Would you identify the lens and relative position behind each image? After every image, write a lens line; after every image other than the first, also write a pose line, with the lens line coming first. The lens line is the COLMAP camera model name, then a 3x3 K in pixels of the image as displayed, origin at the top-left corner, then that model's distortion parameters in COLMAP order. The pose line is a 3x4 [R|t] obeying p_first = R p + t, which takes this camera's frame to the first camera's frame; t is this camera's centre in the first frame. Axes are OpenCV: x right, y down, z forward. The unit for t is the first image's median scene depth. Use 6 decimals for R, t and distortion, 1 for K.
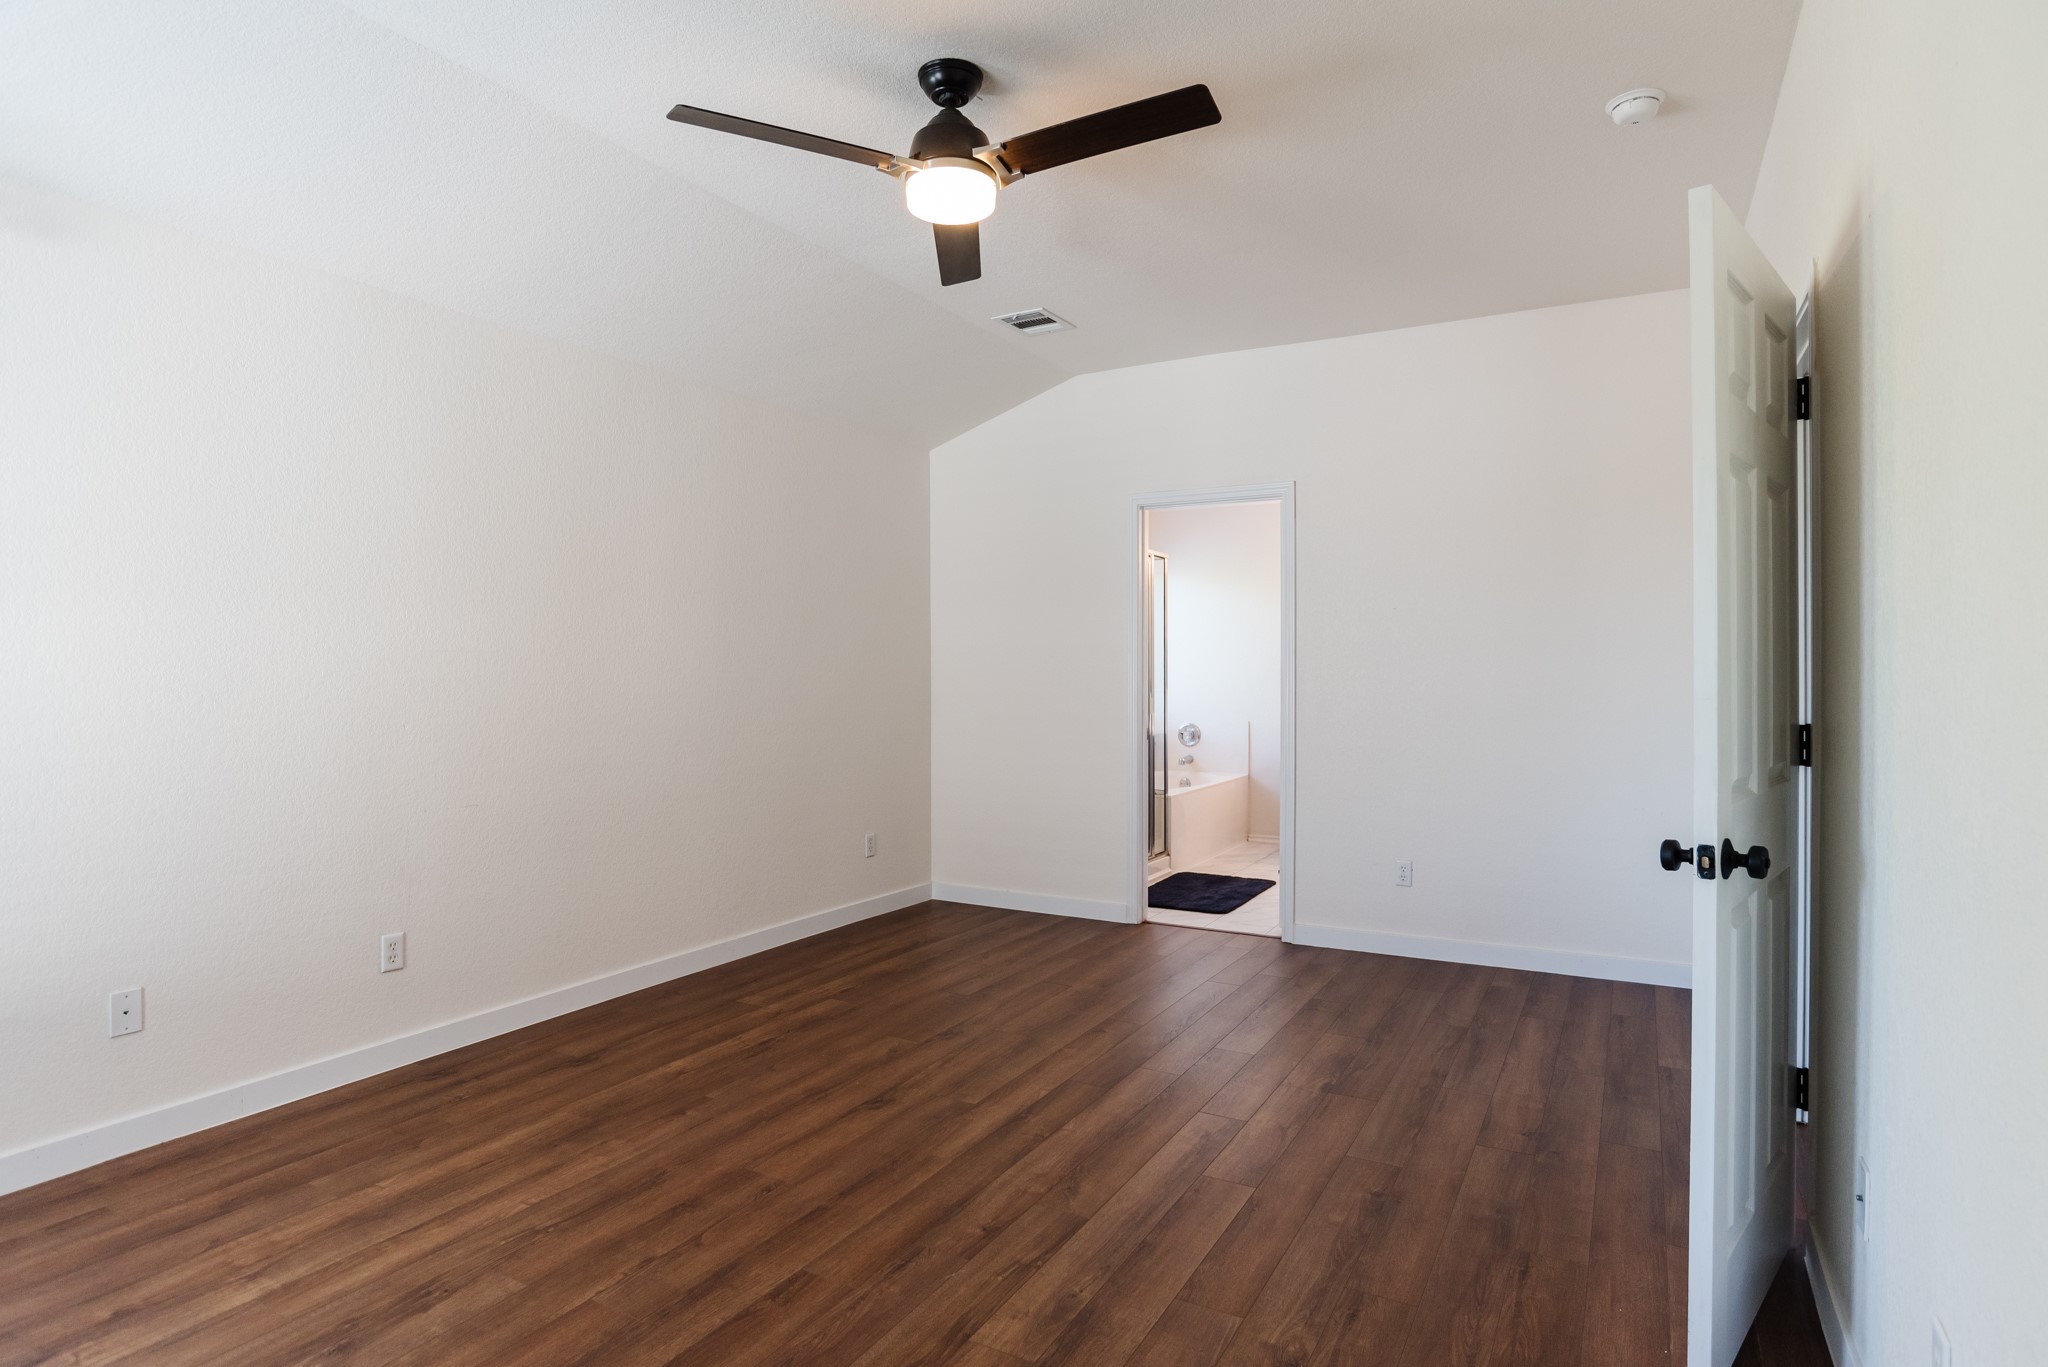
lens RADIAL K [[1084.7, 0, 1035.5], [0, 1084.7, 687.2], [0, 0, 1]] dist [-0.048476, 0.017949]
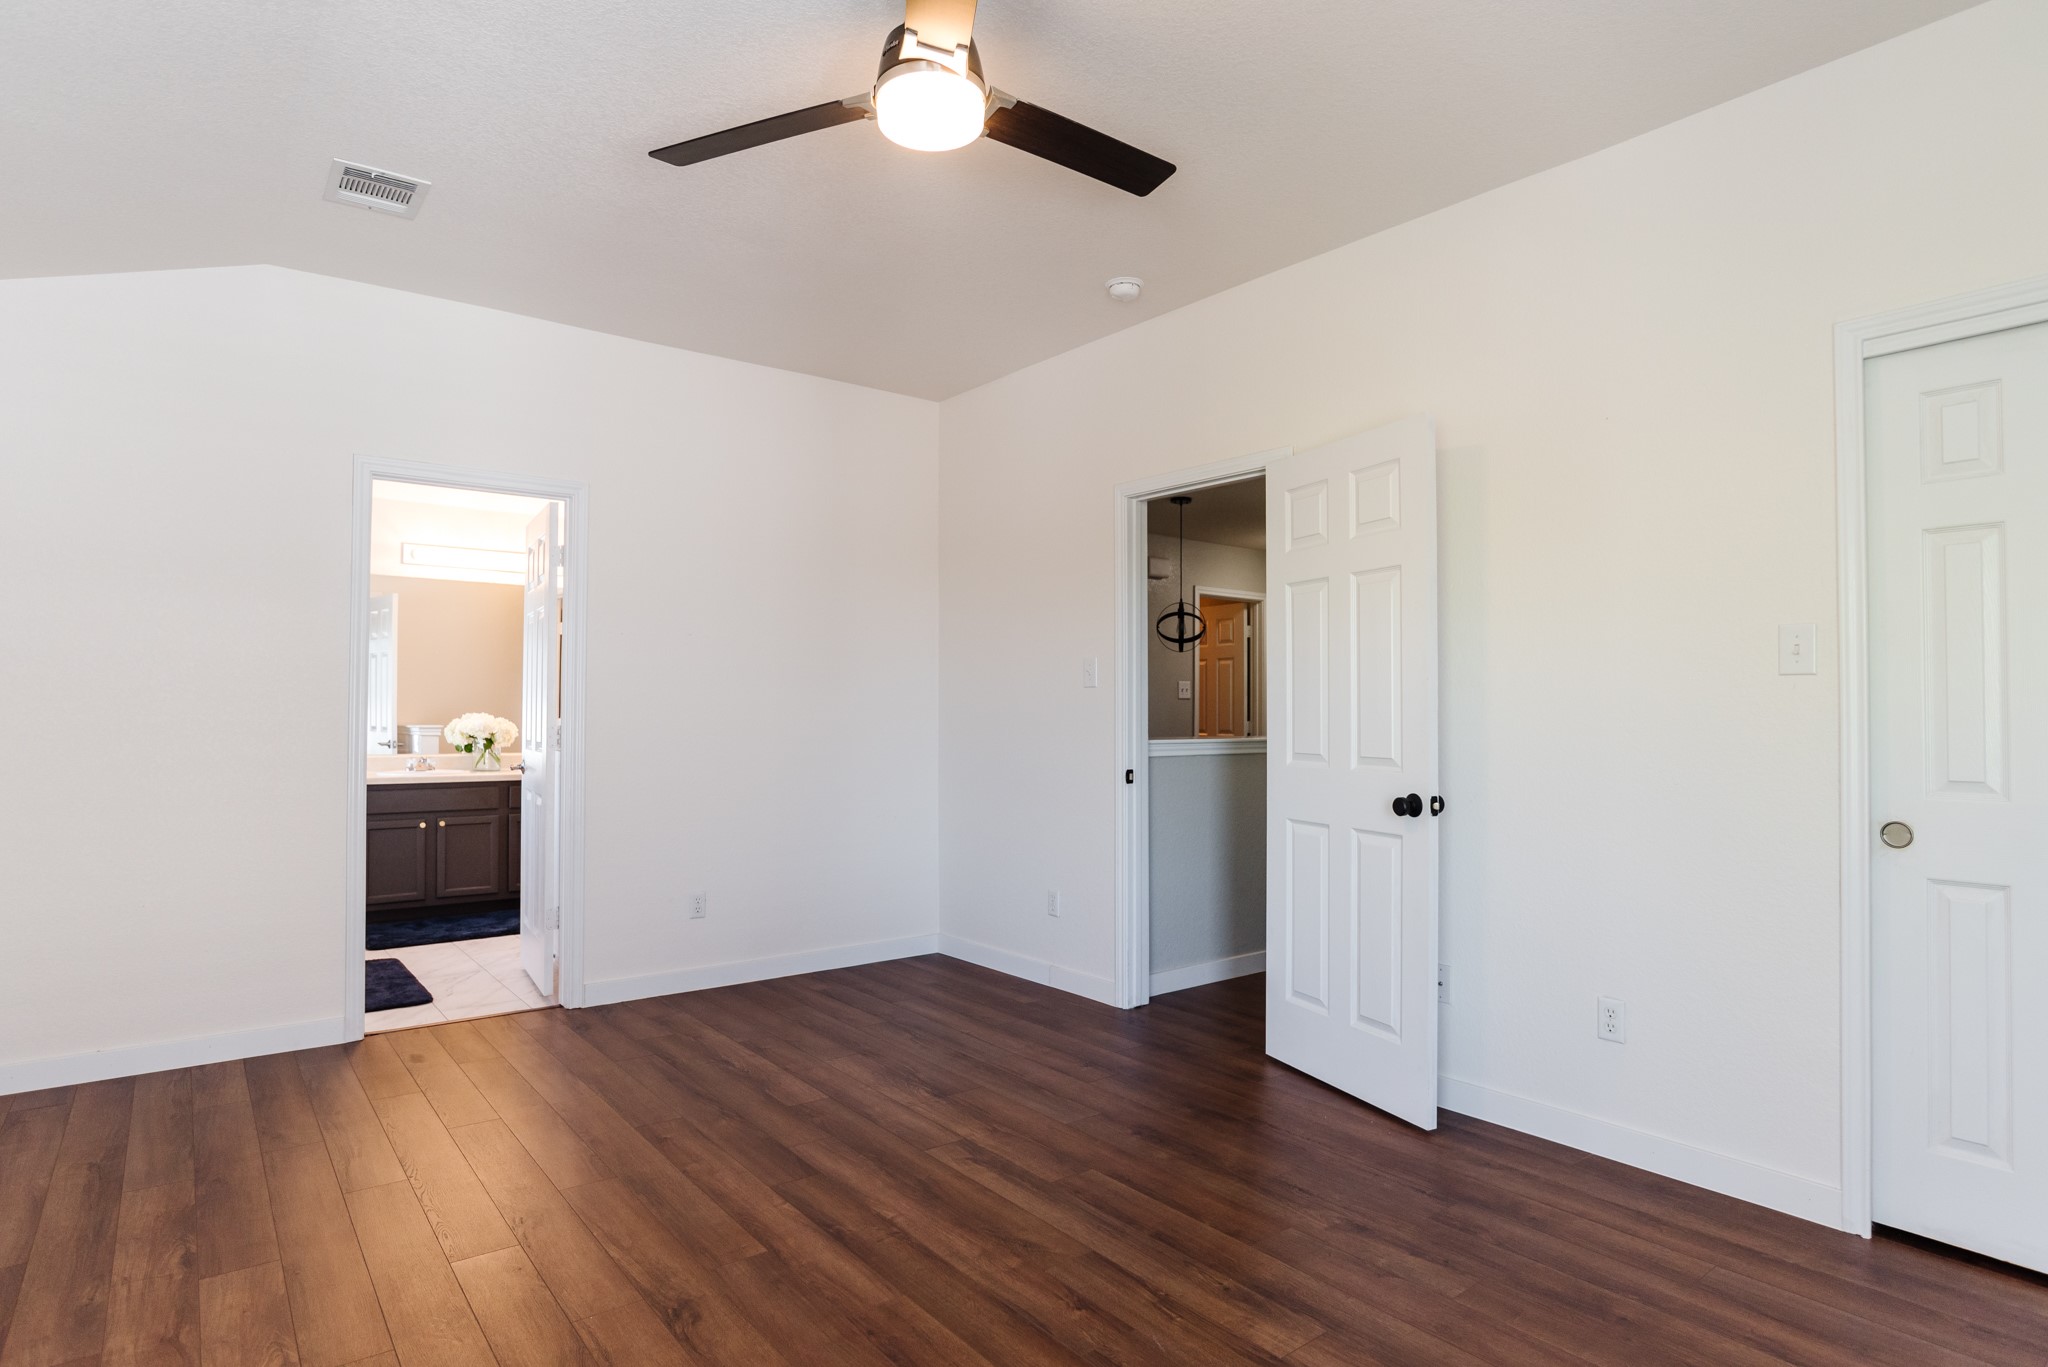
lens RADIAL K [[1084.7, 0, 1035.5], [0, 1084.7, 687.2], [0, 0, 1]] dist [-0.048476, 0.017949]
pose [[0.384670, 0.022340, 0.922784, -0.680047], [0.008850, 0.999572, -0.027888, 0.009032], [-0.923012, 0.018894, 0.384307, 0.514848]]
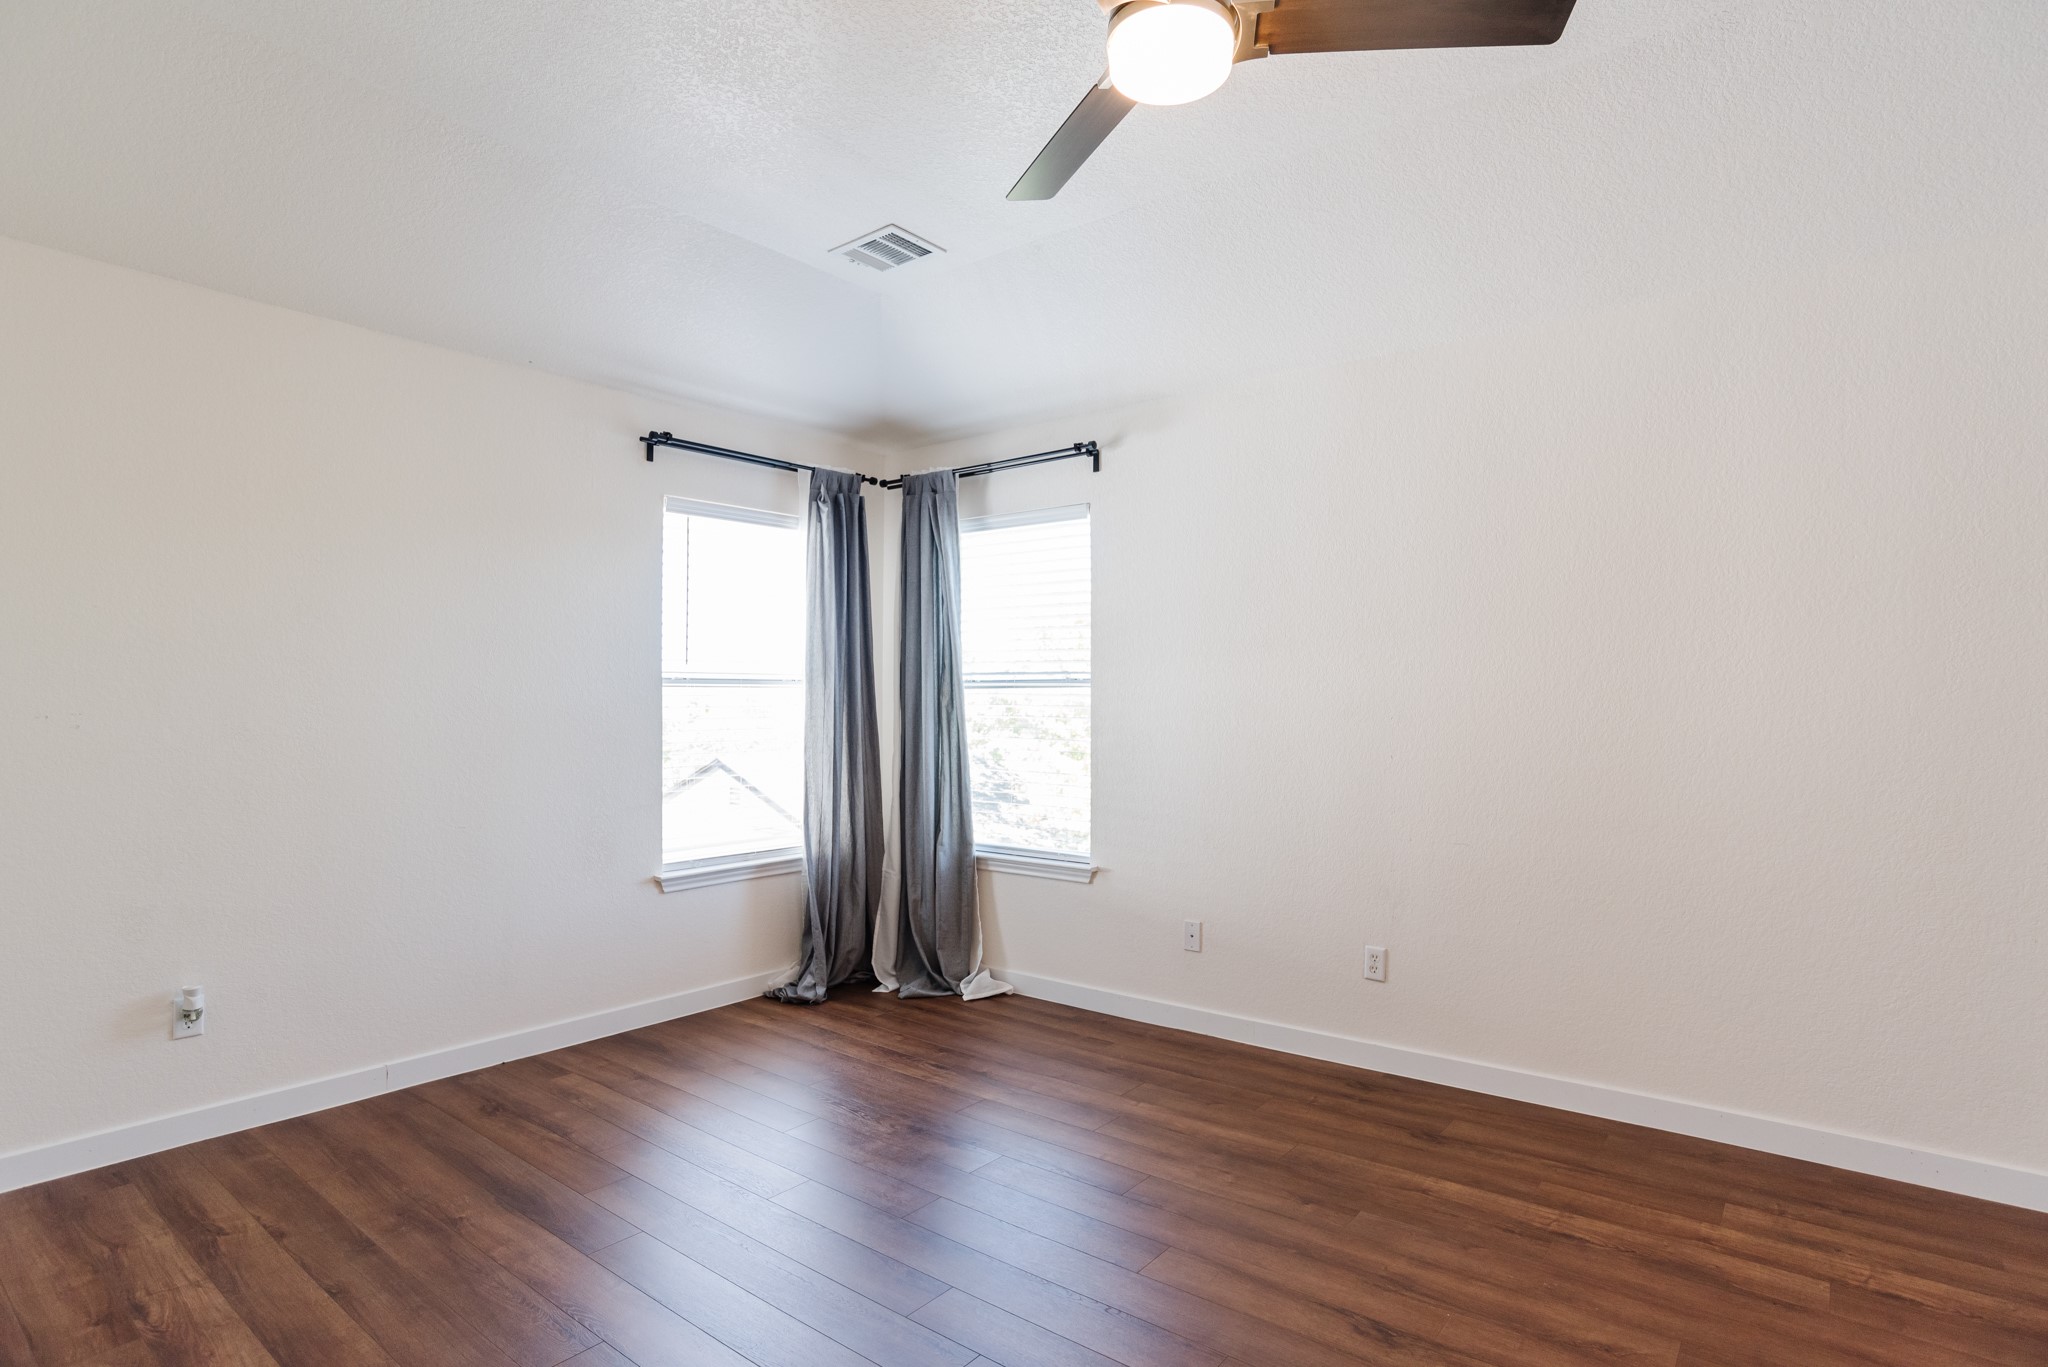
lens RADIAL K [[1084.7, 0, 1035.5], [0, 1084.7, 687.2], [0, 0, 1]] dist [-0.048476, 0.017949]
pose [[-0.178665, -0.006237, -0.983890, 0.565627], [-0.008325, 0.999954, -0.004828, -0.026887], [0.983875, 0.007329, -0.178709, 0.884468]]
